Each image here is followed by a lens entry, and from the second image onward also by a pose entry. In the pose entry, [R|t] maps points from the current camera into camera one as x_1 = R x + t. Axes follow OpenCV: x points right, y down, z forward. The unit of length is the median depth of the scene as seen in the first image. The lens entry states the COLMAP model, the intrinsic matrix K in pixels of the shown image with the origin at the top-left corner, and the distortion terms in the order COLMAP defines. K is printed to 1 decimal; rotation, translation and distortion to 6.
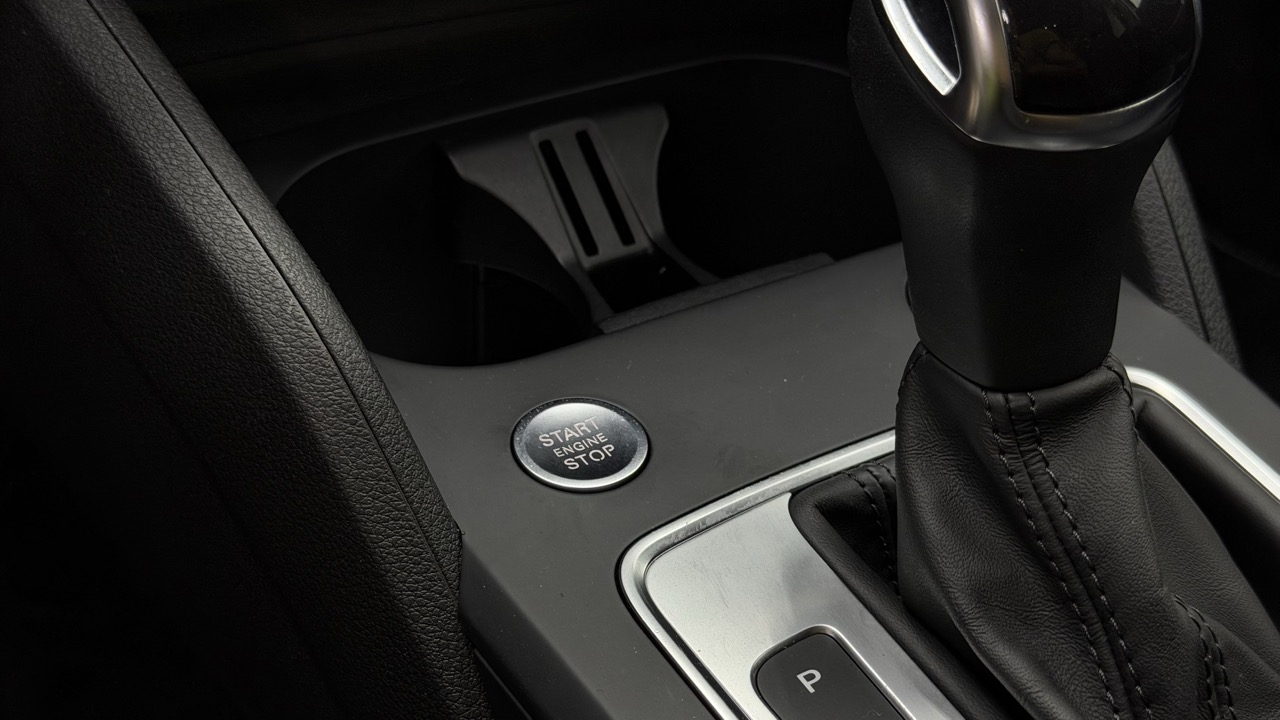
lens RADIAL K [[1808.0, 0, 640.0], [0, 1808.0, 360.0], [0, 0, 1]] dist [0.141342, -0.111460]
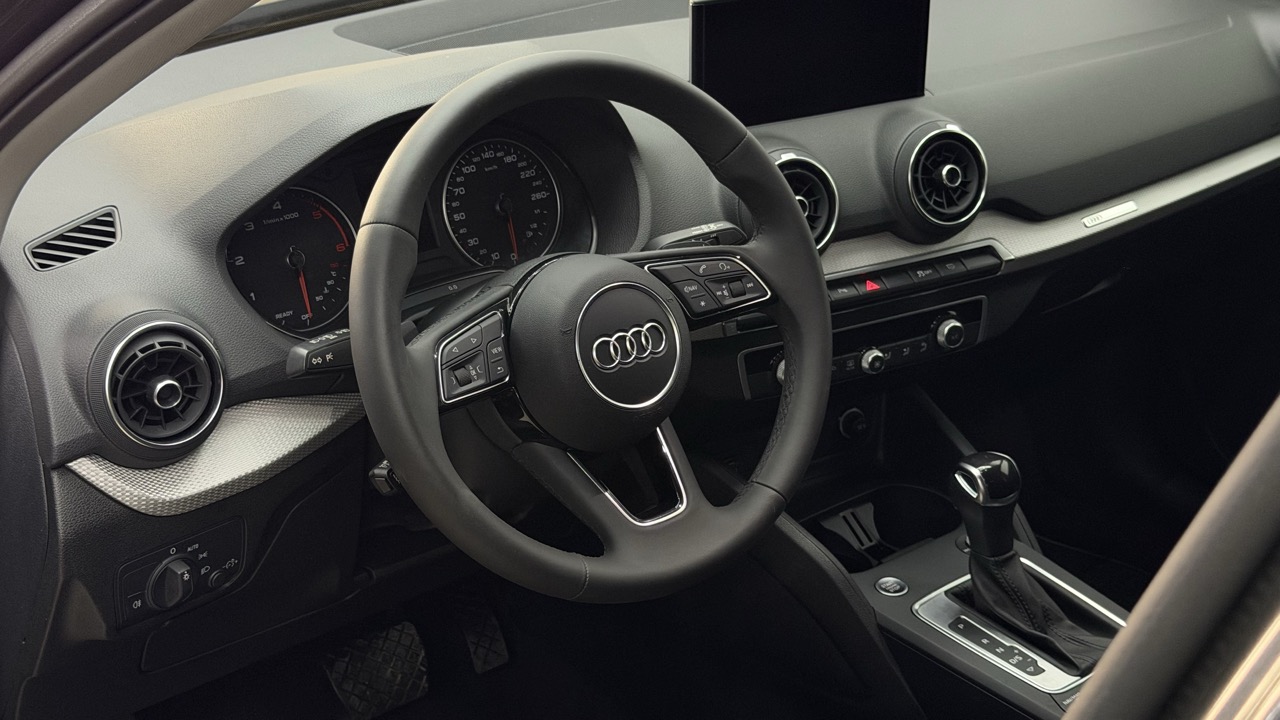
lens RADIAL K [[1808.0, 0, 640.0], [0, 1808.0, 360.0], [0, 0, 1]] dist [0.141342, -0.111460]
pose [[0.990966, -0.103373, 0.085444, -0.968752], [0.118430, 0.973468, -0.195793, 0.307368], [-0.062937, 0.204143, 0.976916, -3.349220]]
